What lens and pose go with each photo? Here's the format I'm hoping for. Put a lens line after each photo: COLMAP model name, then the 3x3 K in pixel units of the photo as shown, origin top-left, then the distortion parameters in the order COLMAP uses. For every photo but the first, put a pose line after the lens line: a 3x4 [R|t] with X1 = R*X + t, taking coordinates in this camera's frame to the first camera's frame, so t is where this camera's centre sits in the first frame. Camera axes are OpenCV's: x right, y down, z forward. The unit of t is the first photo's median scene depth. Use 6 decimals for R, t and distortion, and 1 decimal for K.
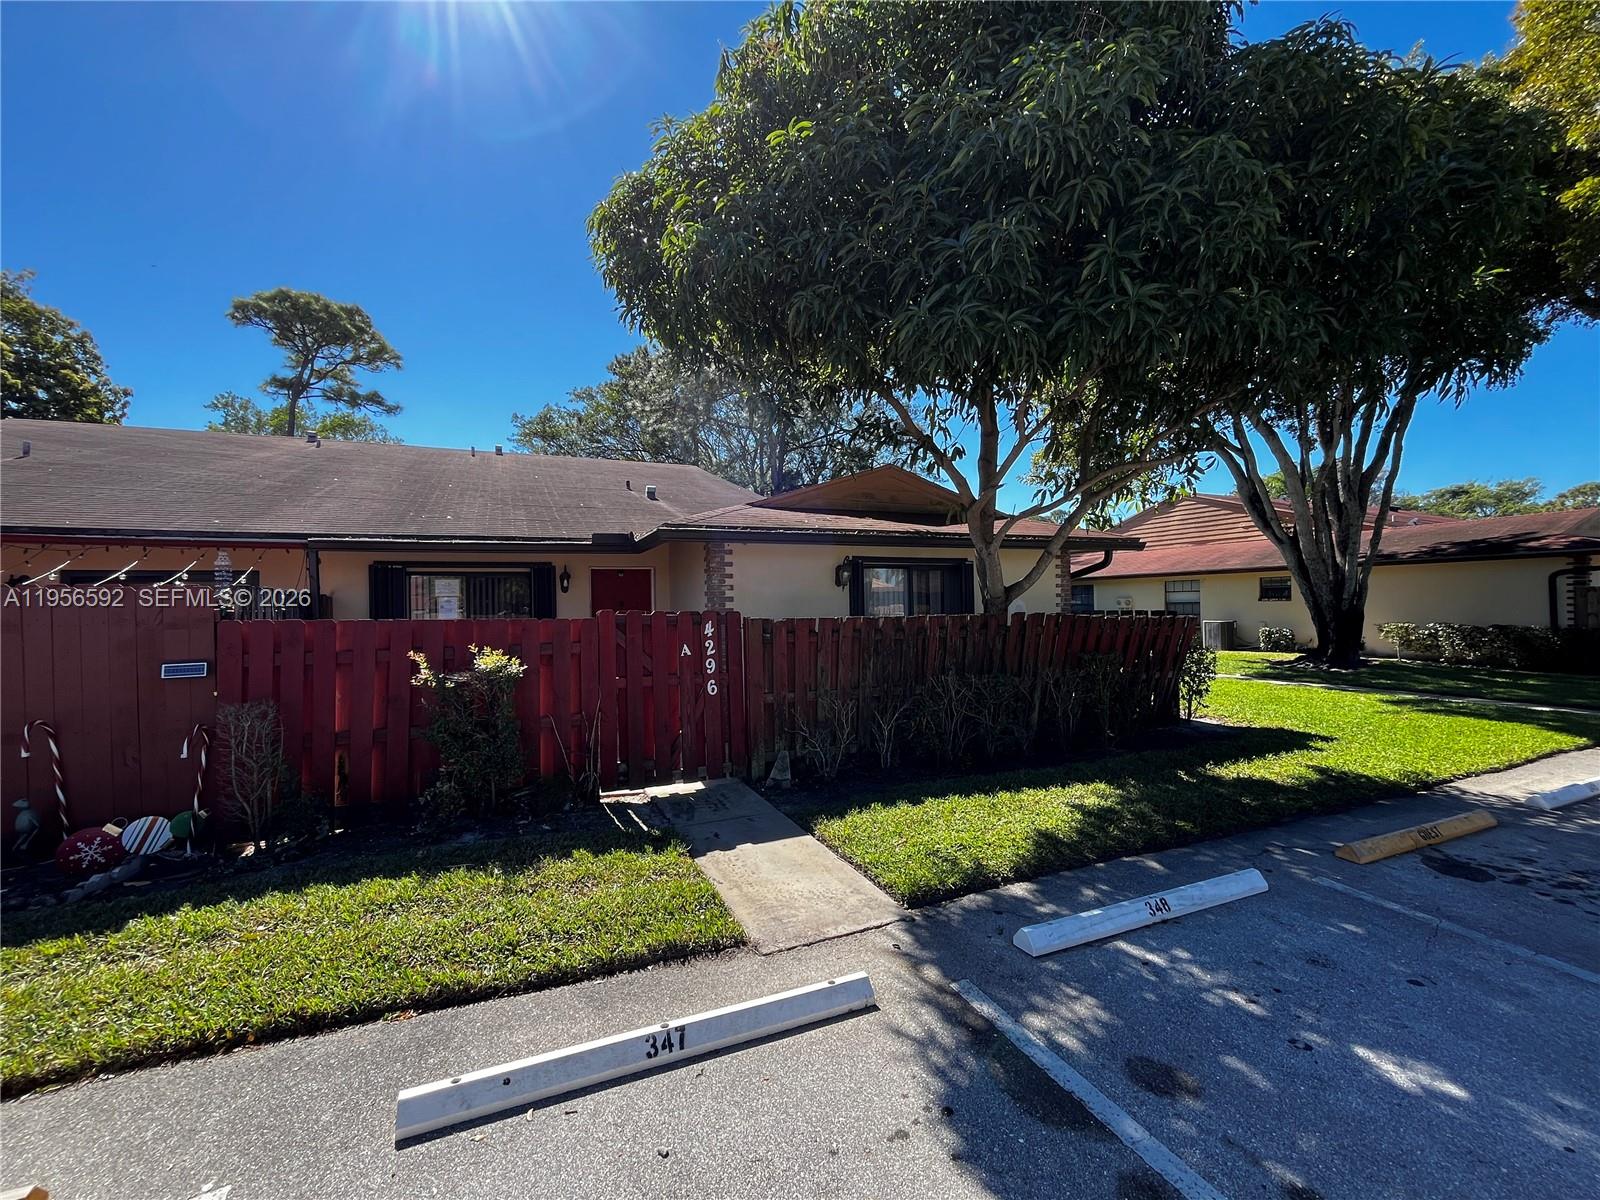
lens RADIAL K [[646.1, 0, 800.0], [0, 646.1, 600.0], [0, 0, 1]] dist [0.000692, 0.000125]
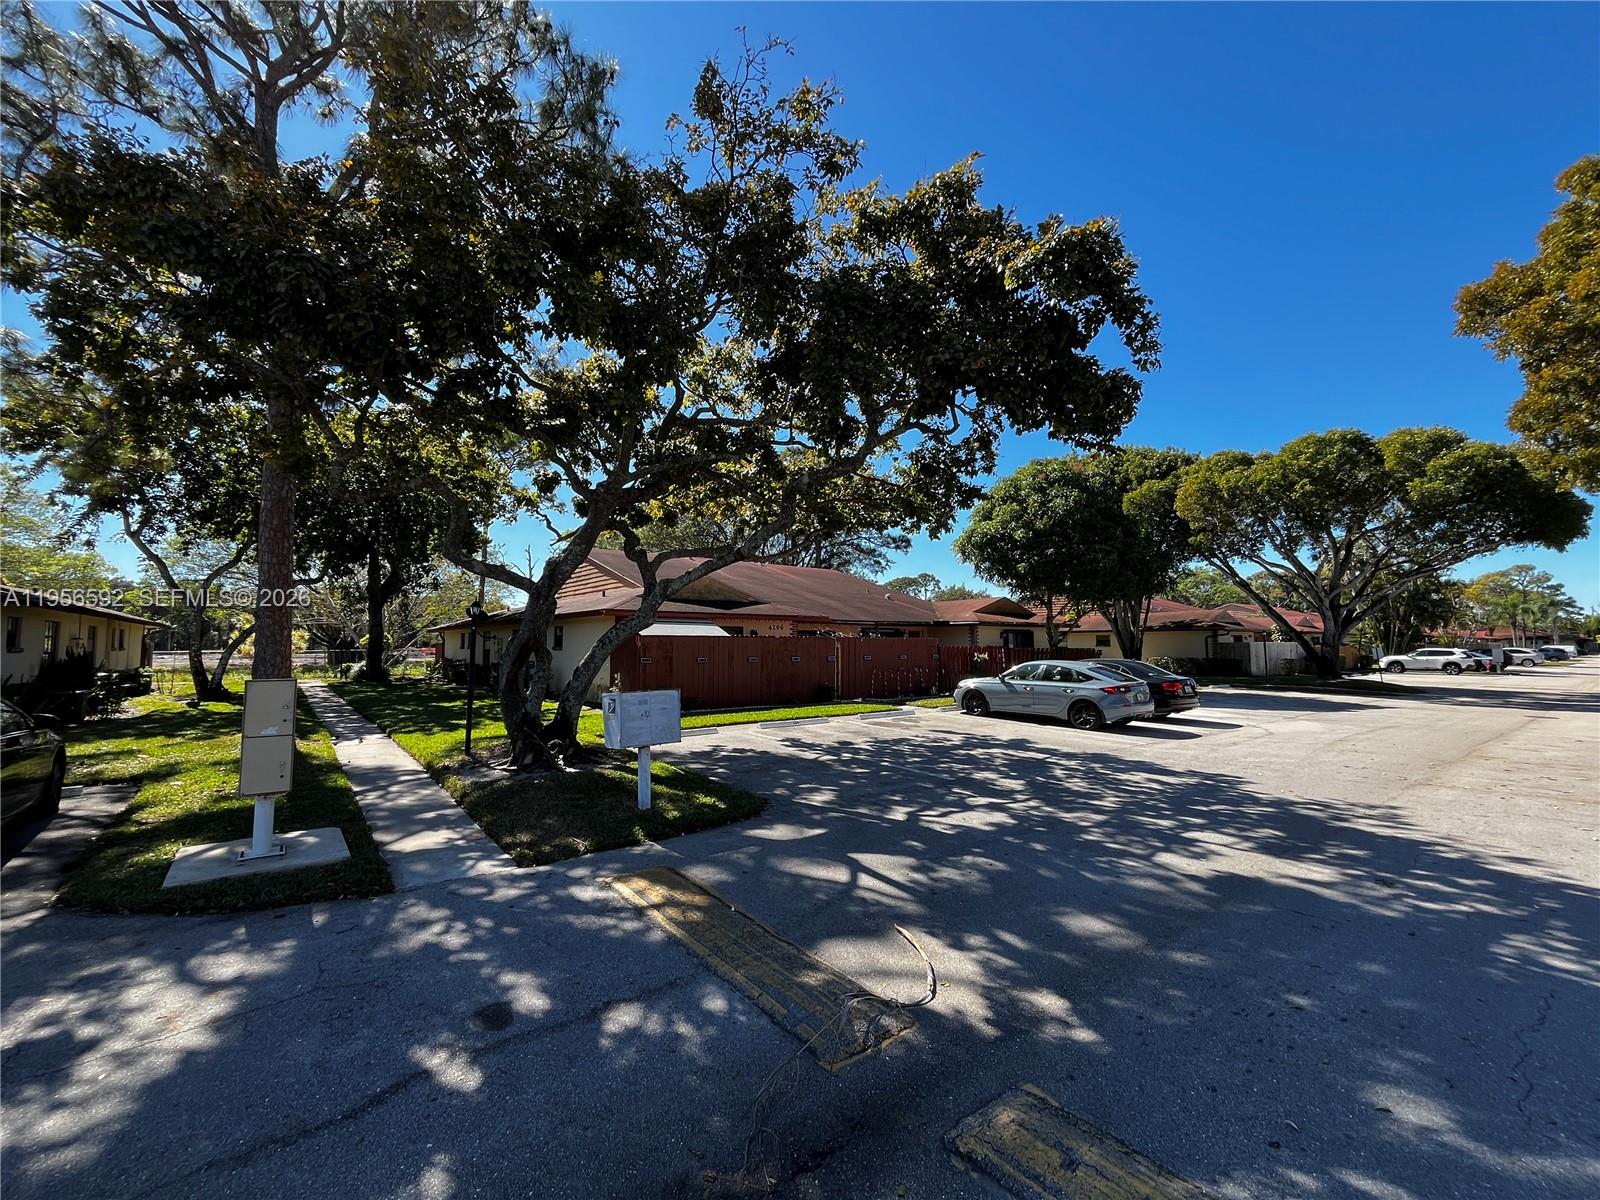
lens RADIAL K [[646.1, 0, 800.0], [0, 646.1, 600.0], [0, 0, 1]] dist [0.000692, 0.000125]
pose [[0.976271, 0.036702, 0.213418, -0.892128], [-0.024643, 0.997960, -0.058893, 0.002552], [-0.215144, 0.052236, 0.975184, -1.091705]]
